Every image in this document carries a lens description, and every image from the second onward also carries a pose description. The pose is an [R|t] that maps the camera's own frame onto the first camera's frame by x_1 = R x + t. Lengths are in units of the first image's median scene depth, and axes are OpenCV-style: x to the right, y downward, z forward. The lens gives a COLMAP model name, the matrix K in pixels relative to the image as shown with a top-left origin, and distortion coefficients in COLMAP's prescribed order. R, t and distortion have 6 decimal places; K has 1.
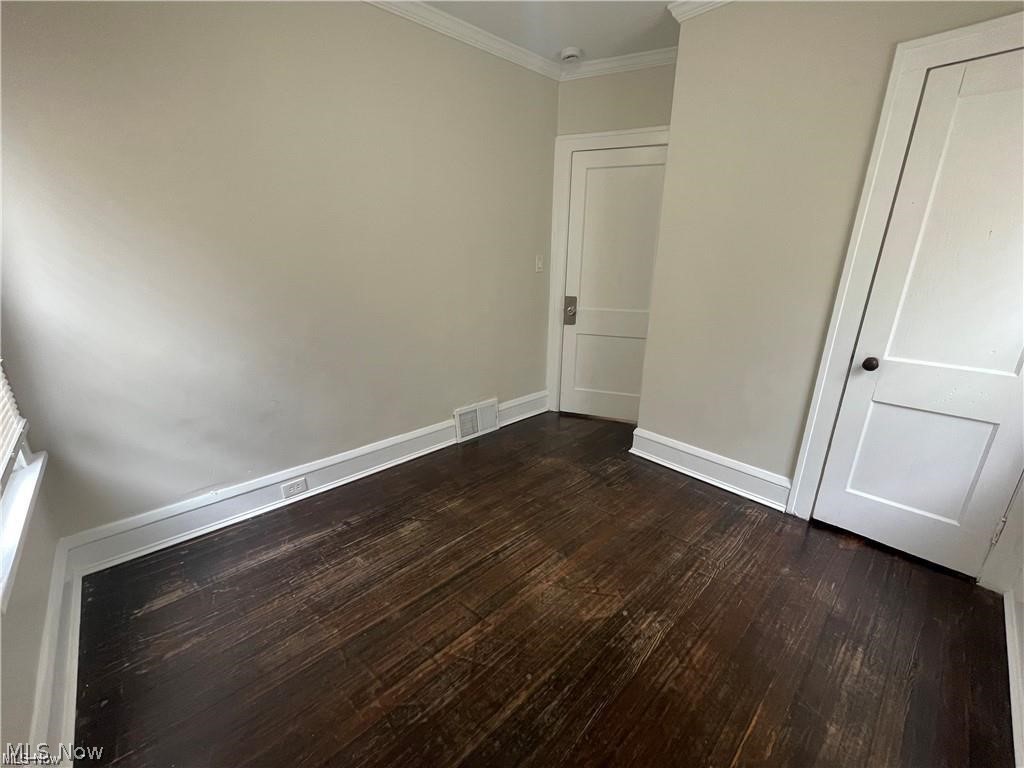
lens RADIAL K [[420.9, 0, 510.8], [0, 420.9, 382.9], [0, 0, 1]] dist [-0.000200, 0.000044]
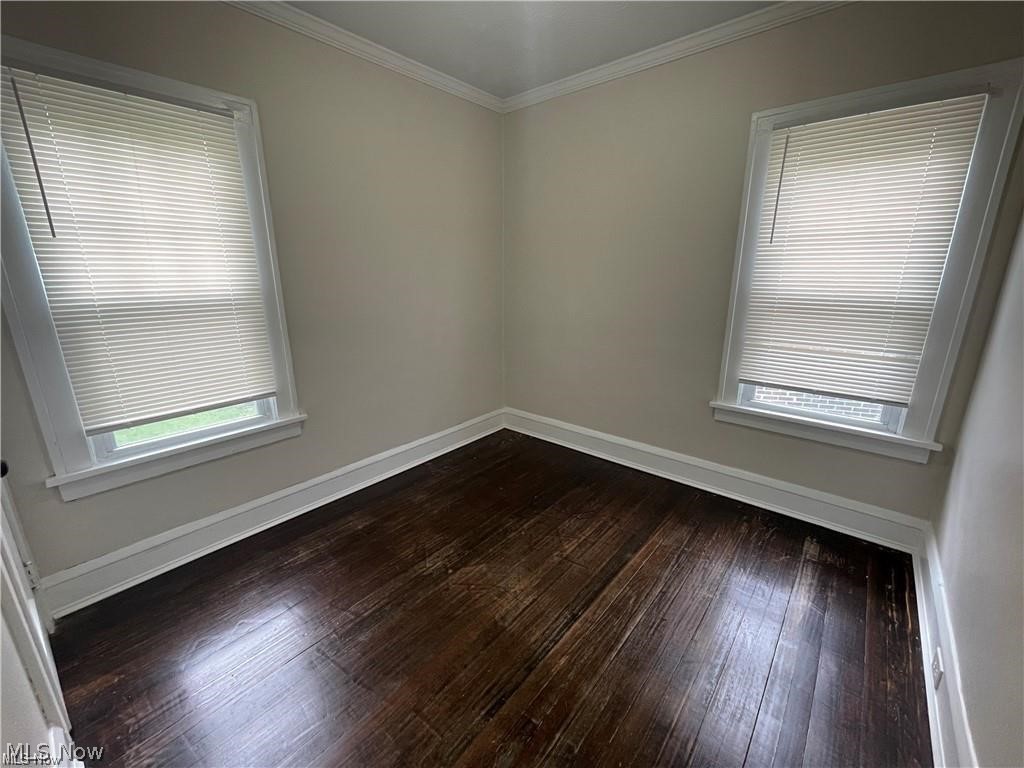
lens RADIAL K [[420.9, 0, 513.8], [0, 420.9, 382.3], [0, 0, 1]] dist [-0.000200, 0.000044]
pose [[-0.992510, 0.021653, -0.120225, 0.218808], [-0.047369, 0.838949, 0.542144, -0.560321], [0.112602, 0.543779, -0.831640, 1.690879]]
